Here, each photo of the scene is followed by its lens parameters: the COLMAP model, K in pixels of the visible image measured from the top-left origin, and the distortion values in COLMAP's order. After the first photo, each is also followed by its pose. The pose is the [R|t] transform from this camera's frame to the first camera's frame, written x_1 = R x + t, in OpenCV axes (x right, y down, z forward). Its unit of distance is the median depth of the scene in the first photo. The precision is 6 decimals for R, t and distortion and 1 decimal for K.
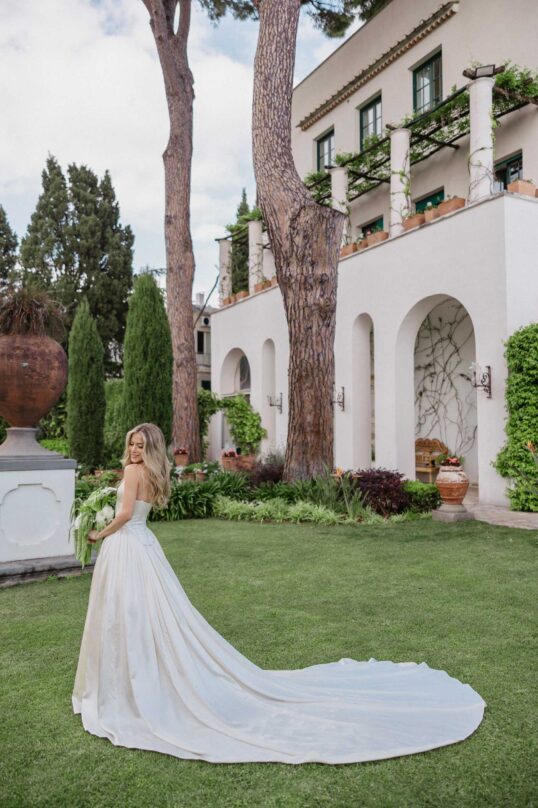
lens RADIAL K [[600.7, 0, 269.0], [0, 600.7, 404.0], [0, 0, 1]] dist [-0.000102, -0.001956]
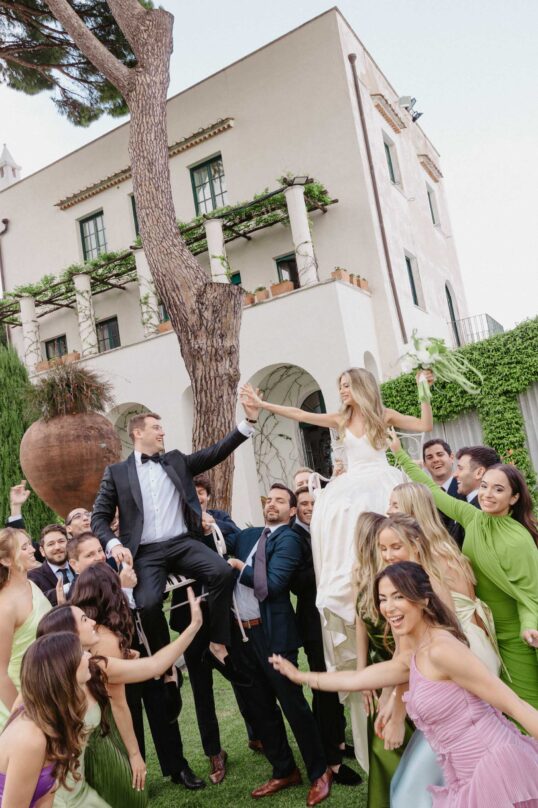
lens RADIAL K [[600.7, 0, 269.0], [0, 600.7, 404.0], [0, 0, 1]] dist [-0.000102, -0.001956]
pose [[0.859084, -0.065958, 0.507567, -0.382236], [0.130469, 0.987123, -0.092549, -0.007297], [-0.494927, 0.145729, 0.856627, 0.068305]]
